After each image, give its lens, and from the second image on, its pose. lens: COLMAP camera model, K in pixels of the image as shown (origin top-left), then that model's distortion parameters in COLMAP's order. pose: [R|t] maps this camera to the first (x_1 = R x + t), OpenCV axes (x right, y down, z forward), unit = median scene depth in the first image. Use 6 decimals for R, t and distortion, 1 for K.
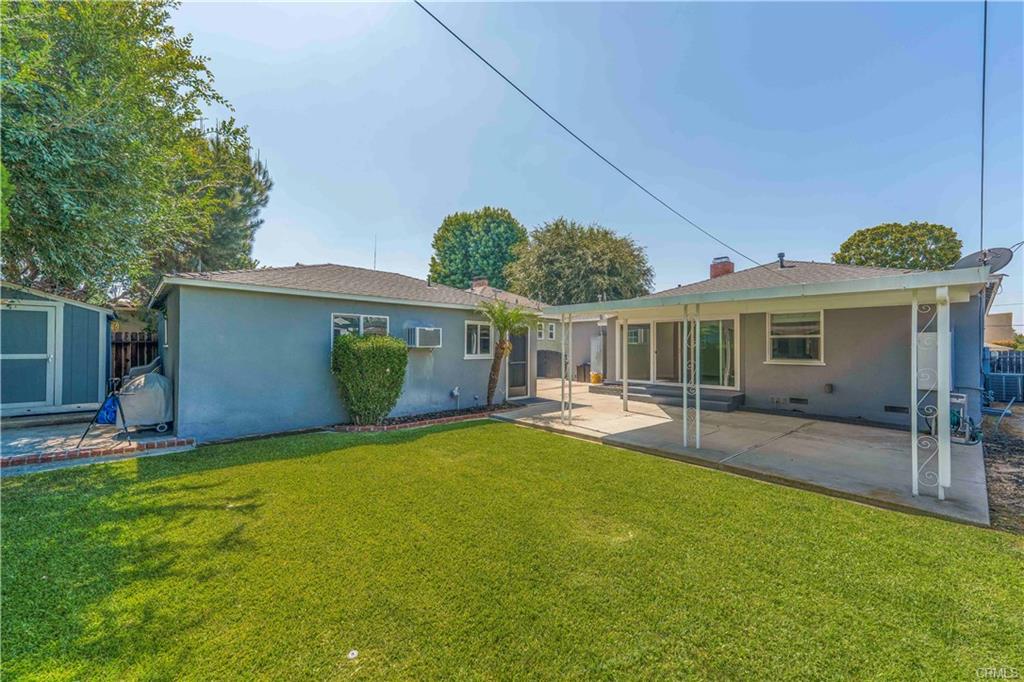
lens RADIAL K [[415.9, 0, 510.7], [0, 415.9, 344.8], [0, 0, 1]] dist [0.000397, -0.000016]
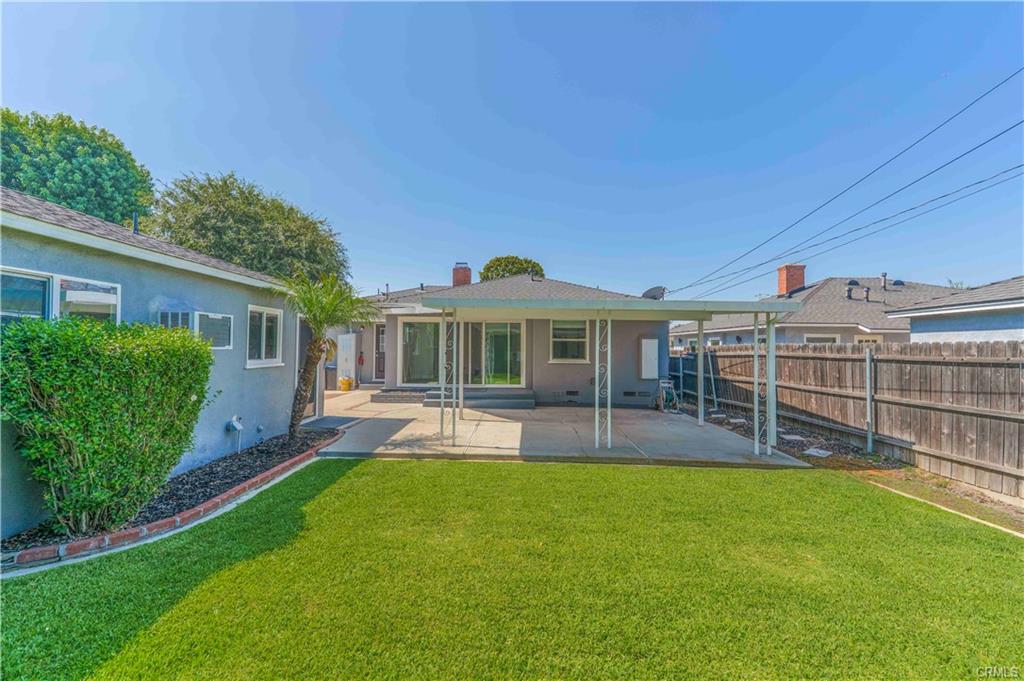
lens RADIAL K [[415.9, 0, 510.7], [0, 415.9, 344.3], [0, 0, 1]] dist [0.000397, -0.000016]
pose [[0.646329, 0.008197, 0.763015, -0.220296], [-0.012393, 0.999923, -0.000244, -0.003132], [-0.762958, -0.009298, 0.646381, 0.215011]]
